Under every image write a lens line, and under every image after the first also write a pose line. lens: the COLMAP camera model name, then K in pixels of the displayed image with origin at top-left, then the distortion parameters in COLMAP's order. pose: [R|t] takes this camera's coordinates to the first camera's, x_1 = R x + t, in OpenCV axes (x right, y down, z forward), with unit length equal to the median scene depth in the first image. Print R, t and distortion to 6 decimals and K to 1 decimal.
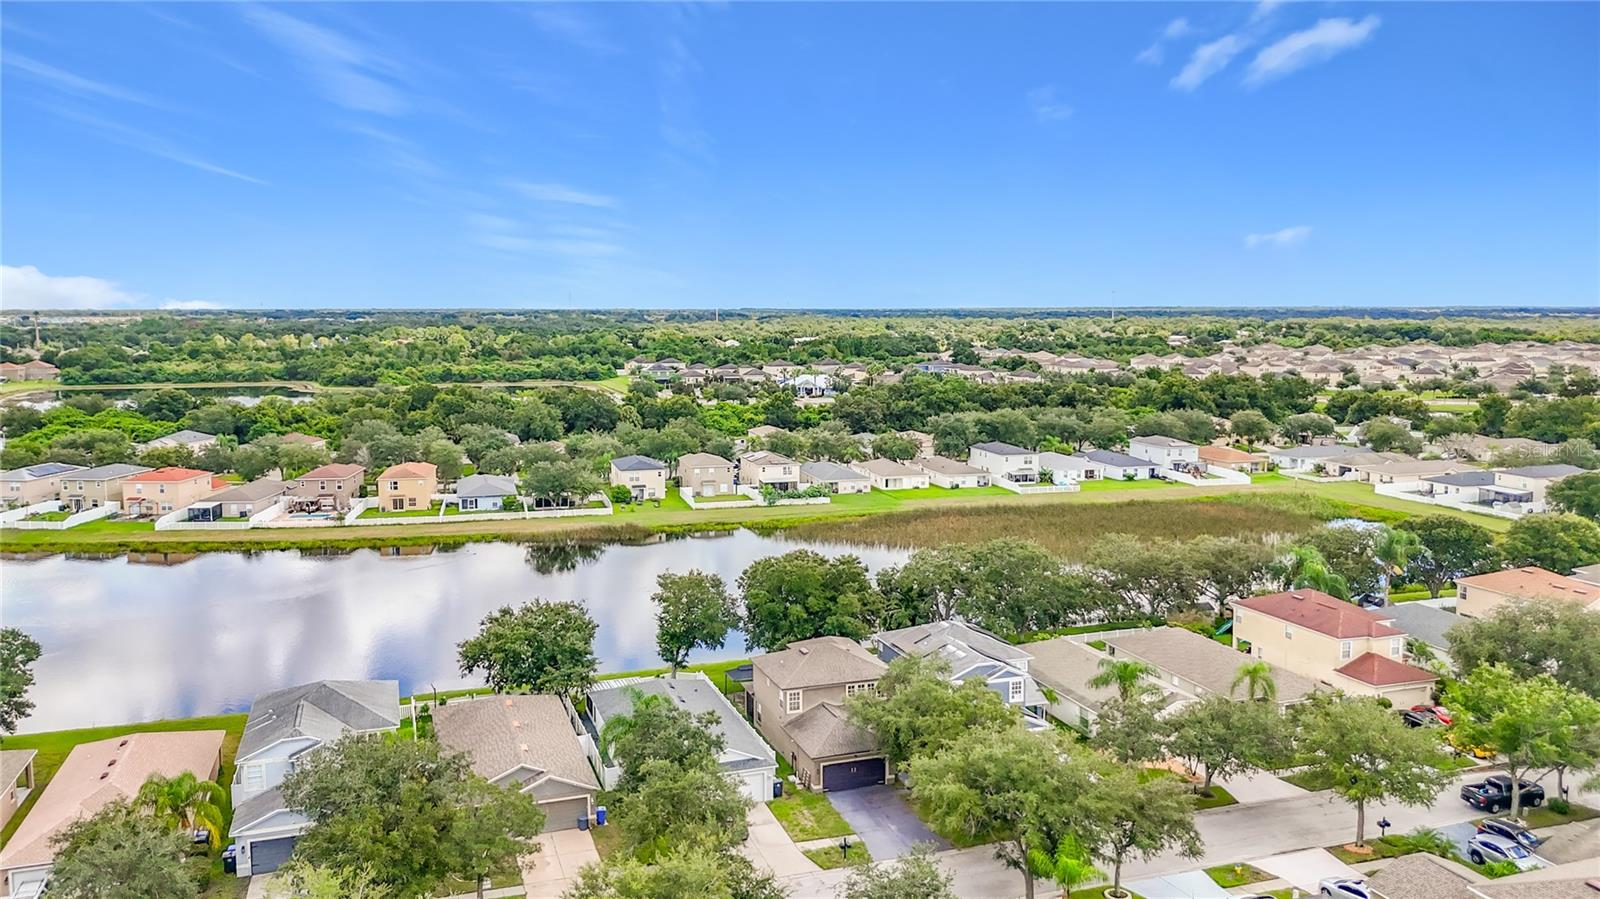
lens RADIAL K [[1175.0, 0, 802.4], [0, 1175.0, 474.7], [0, 0, 1]] dist [0.005741, 0.000307]
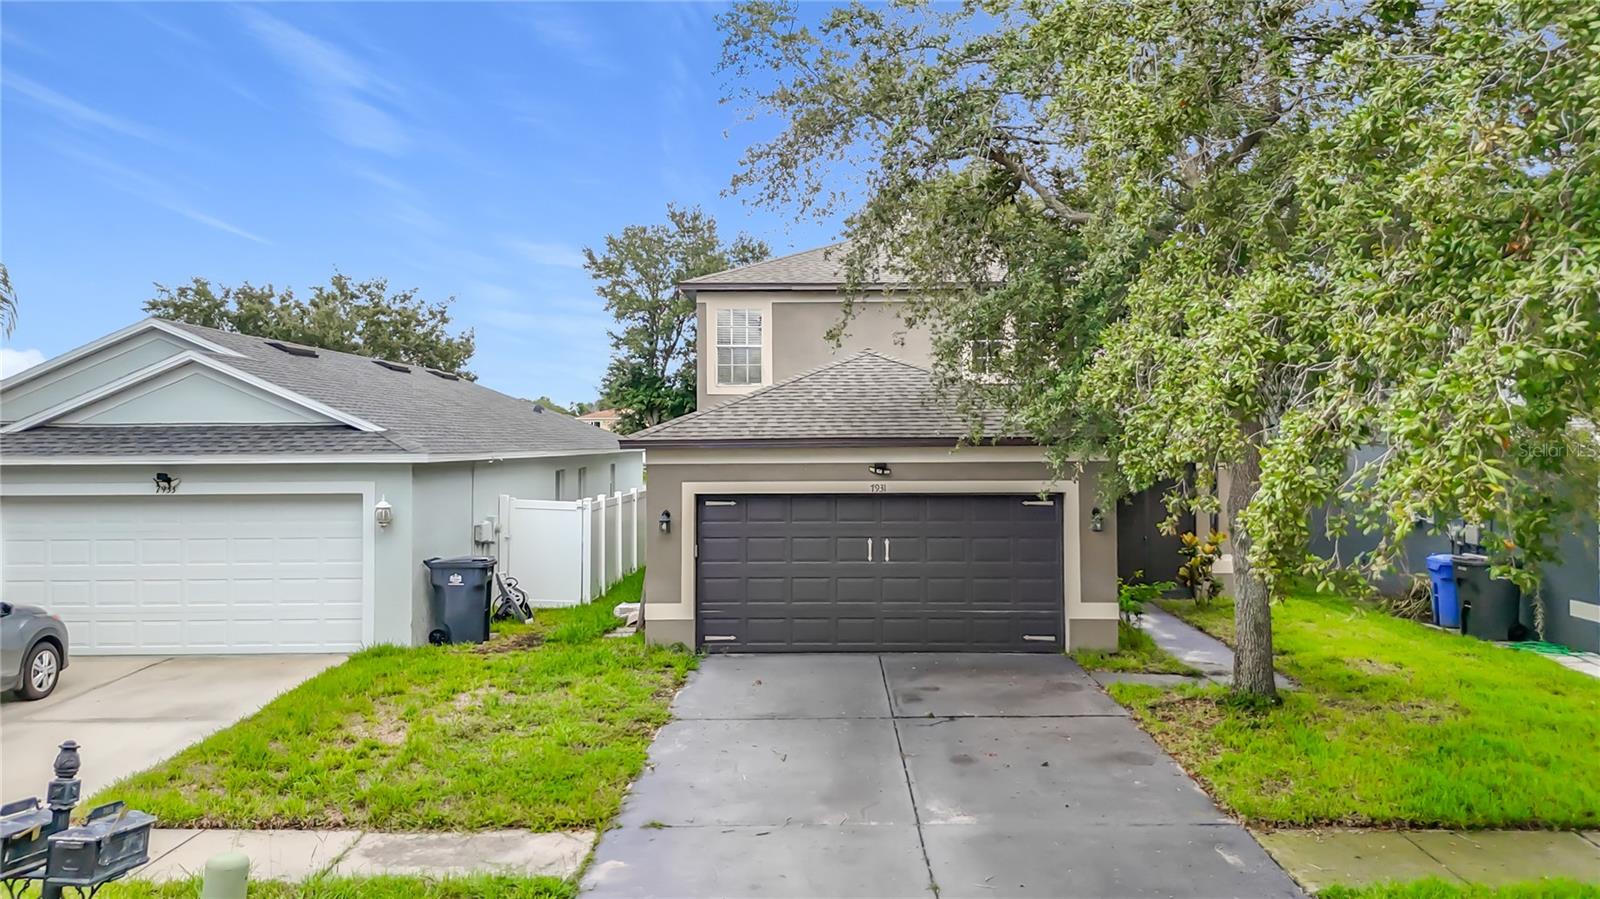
lens RADIAL K [[1183.0, 0, 816.7], [0, 1183.0, 438.4], [0, 0, 1]] dist [0.052040, -0.047684]
pose [[0.941897, -0.005661, -0.335855, 0.041428], [-0.043293, 0.989472, -0.138094, 0.110463], [0.333101, 0.144611, 0.931736, 0.347867]]
